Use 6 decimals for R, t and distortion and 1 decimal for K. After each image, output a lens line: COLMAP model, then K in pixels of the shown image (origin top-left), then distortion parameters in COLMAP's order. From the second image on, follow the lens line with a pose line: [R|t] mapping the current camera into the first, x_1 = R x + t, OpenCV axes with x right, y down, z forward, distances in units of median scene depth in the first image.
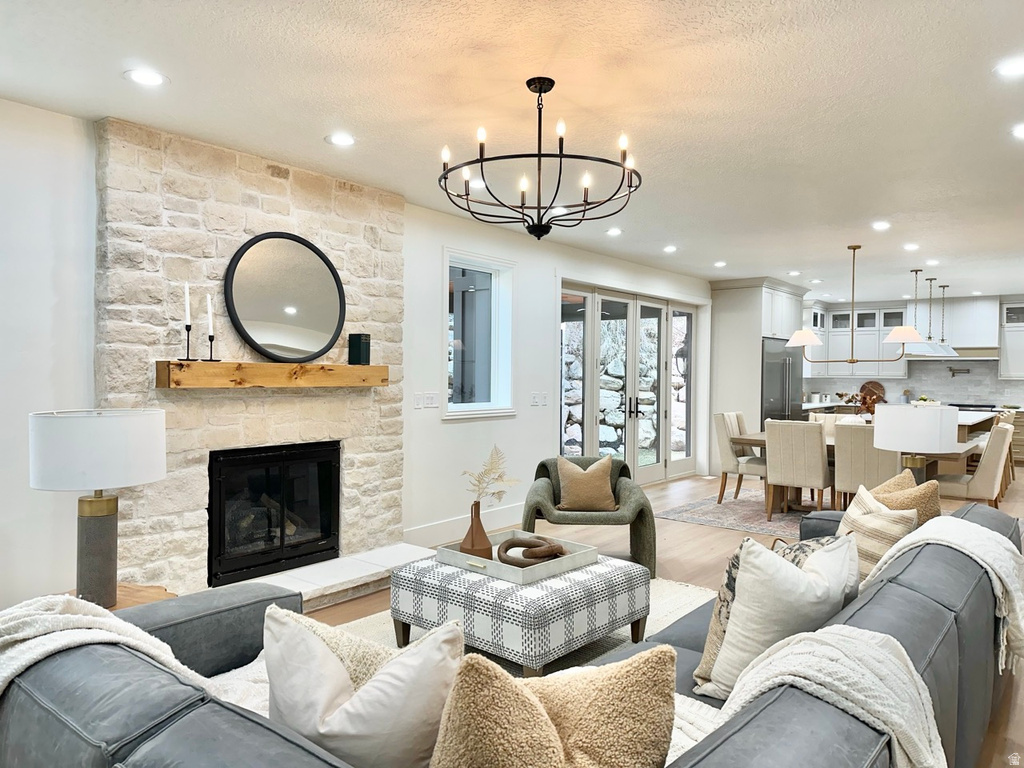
lens RADIAL K [[712.5, 0, 508.2], [0, 712.5, 381.7], [0, 0, 1]] dist [0.050049, -0.071910]
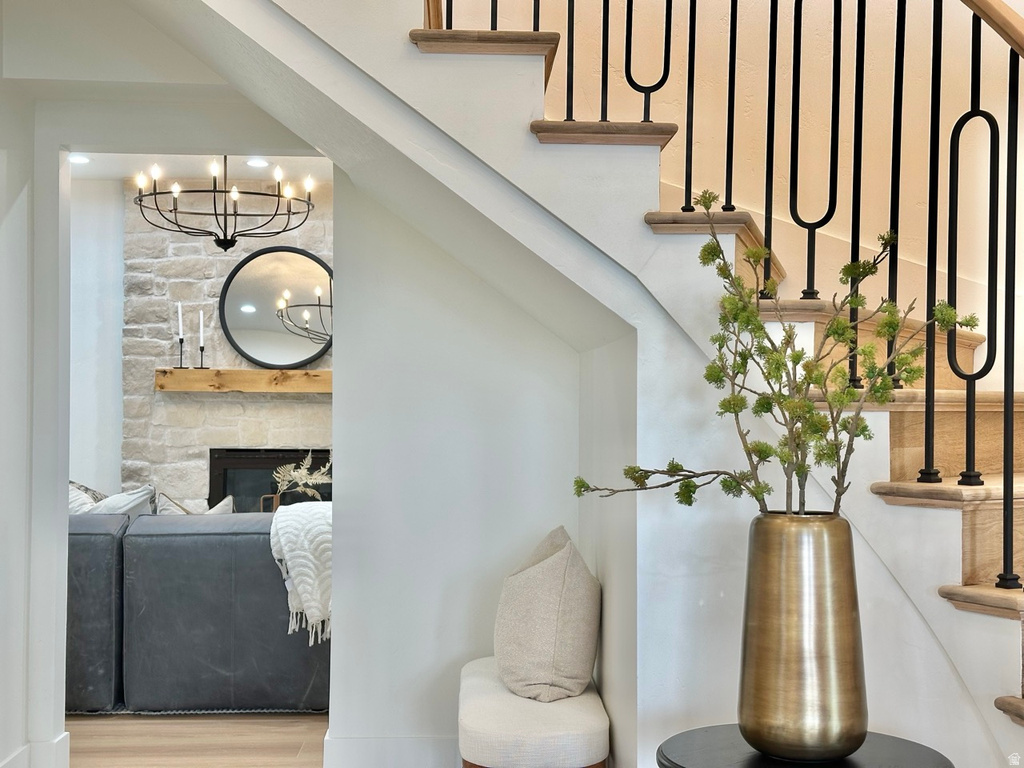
lens RADIAL K [[1427.0, 0, 512.0], [0, 1427.0, 384.0], [0, 0, 1]] dist [0.138916, 0.002306]
pose [[0.646820, -0.016111, -0.762473, 1.545603], [-0.011410, 0.999460, -0.030798, 0.056706], [0.762558, 0.028621, 0.646287, -0.099149]]
